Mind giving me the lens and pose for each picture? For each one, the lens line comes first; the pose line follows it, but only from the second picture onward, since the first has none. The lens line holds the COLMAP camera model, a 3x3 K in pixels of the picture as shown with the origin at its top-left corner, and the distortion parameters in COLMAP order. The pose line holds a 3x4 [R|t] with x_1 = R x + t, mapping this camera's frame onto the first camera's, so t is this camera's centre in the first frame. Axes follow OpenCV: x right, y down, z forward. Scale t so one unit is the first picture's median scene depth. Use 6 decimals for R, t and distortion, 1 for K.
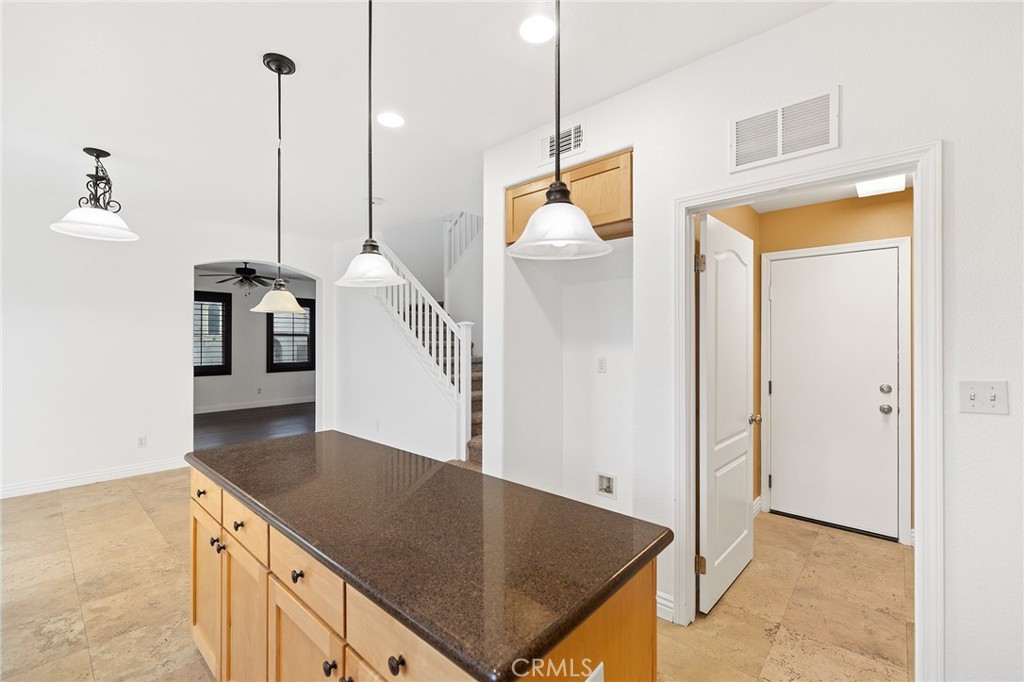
lens RADIAL K [[434.0, 0, 506.2], [0, 434.0, 339.6], [0, 0, 1]] dist [0.000939, -0.000089]
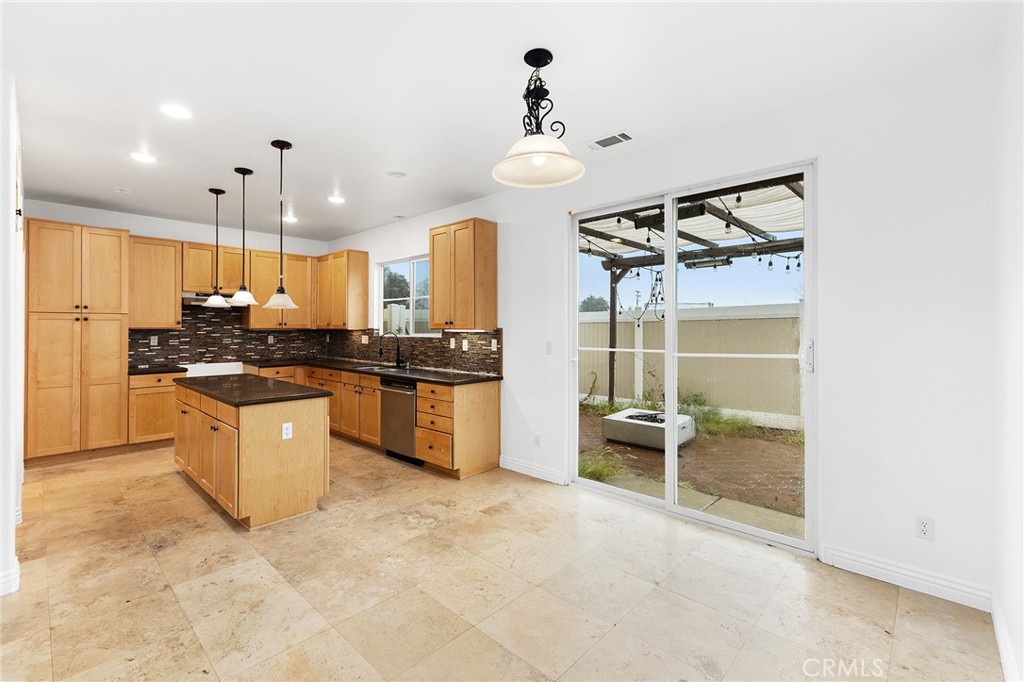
lens RADIAL K [[447.2, 0, 488.2], [0, 447.2, 325.6], [0, 0, 1]] dist [0.001486, -0.000245]
pose [[-0.999176, -0.004435, 0.040347, -1.137715], [-0.004761, 0.999957, -0.007986, 0.008279], [-0.040310, -0.008172, -0.999154, 2.199941]]
